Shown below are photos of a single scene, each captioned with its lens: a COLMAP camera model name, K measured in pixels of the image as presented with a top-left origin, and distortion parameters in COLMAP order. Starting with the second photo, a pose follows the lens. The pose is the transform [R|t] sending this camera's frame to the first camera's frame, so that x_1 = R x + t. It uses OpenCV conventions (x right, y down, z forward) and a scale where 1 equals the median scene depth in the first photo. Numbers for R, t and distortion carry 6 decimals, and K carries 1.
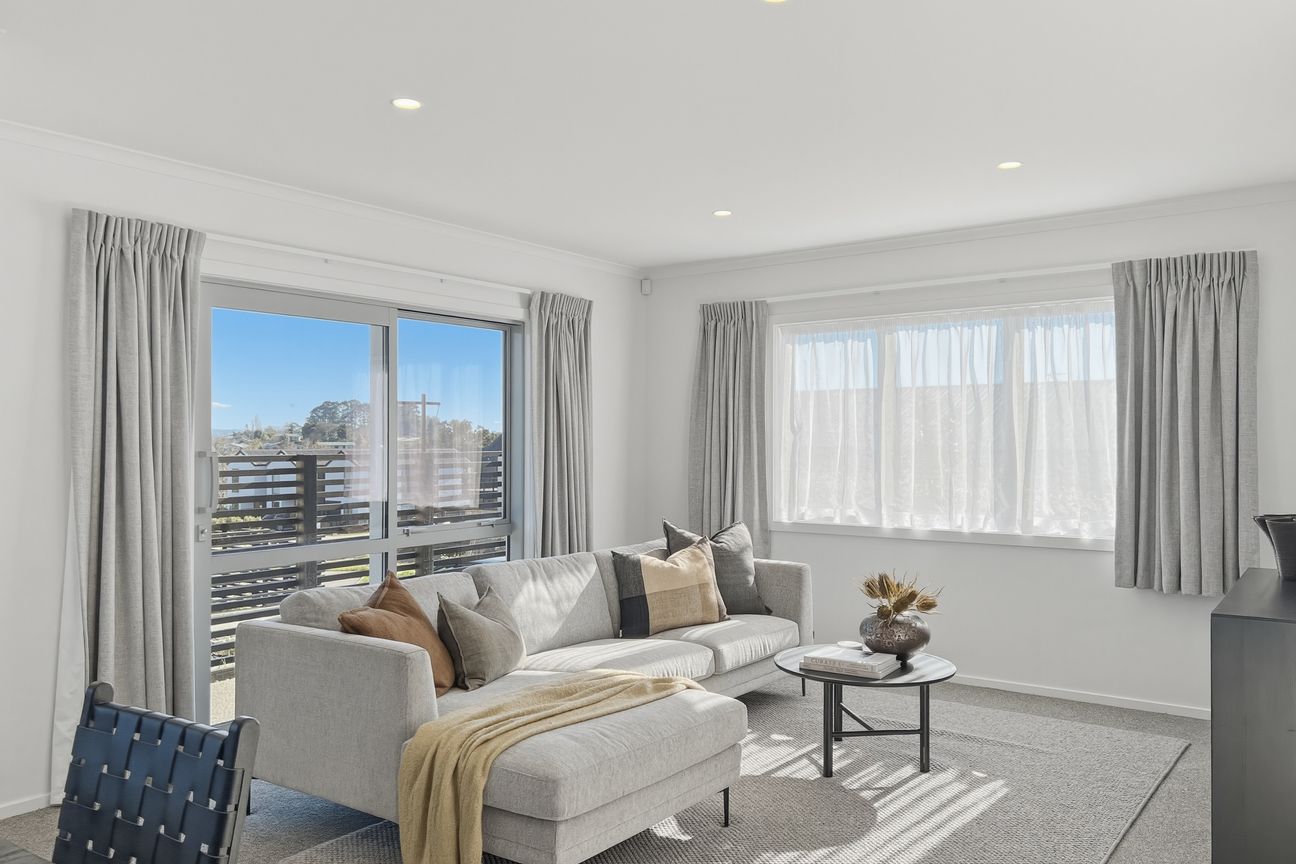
lens RADIAL K [[981.7, 0, 652.9], [0, 981.7, 451.9], [0, 0, 1]] dist [0.005973, 0.001048]
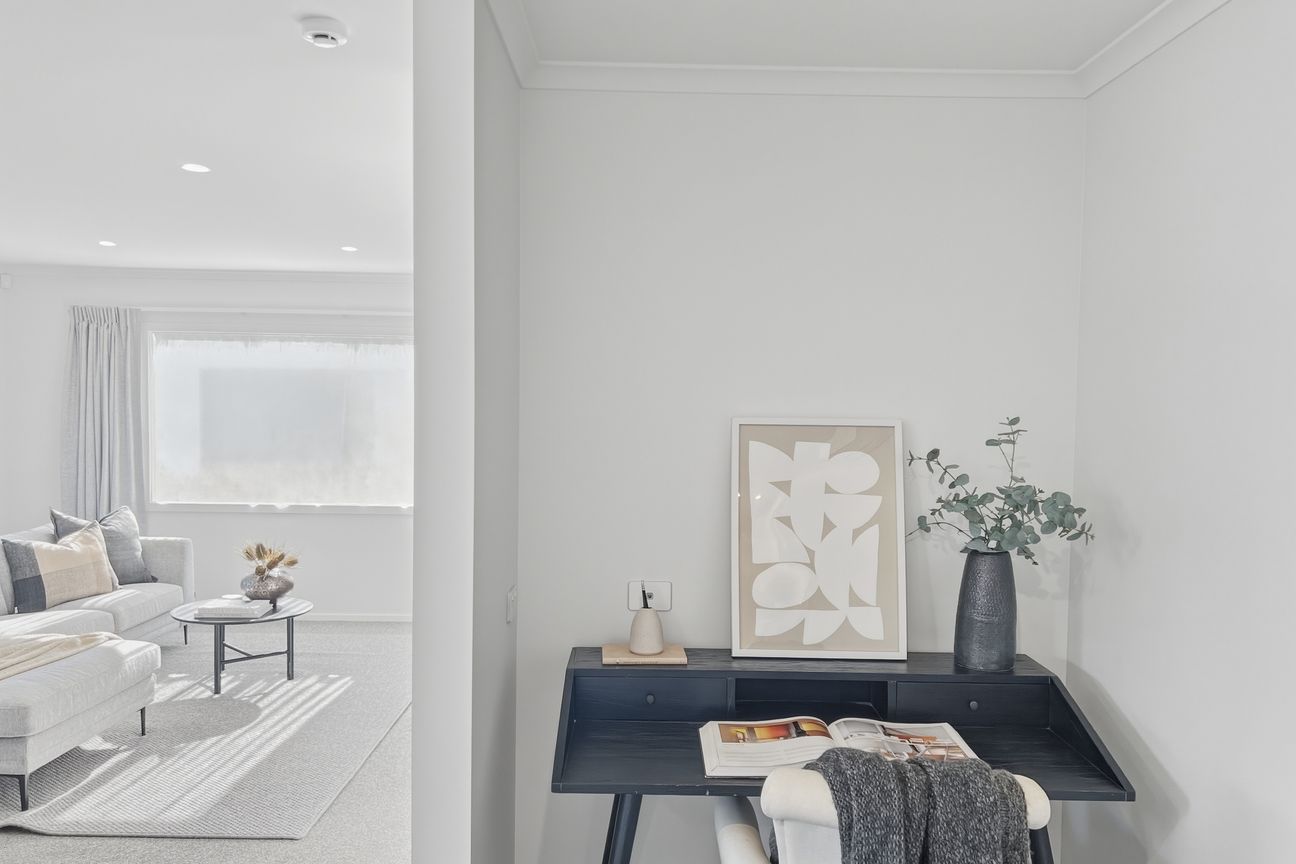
lens RADIAL K [[981.7, 0, 652.9], [0, 981.7, 451.9], [0, 0, 1]] dist [0.005973, 0.001048]
pose [[0.803237, -0.015729, 0.595452, -0.117276], [-0.009590, 0.999180, 0.039329, -0.052610], [-0.595583, -0.037301, 0.802427, -0.360020]]
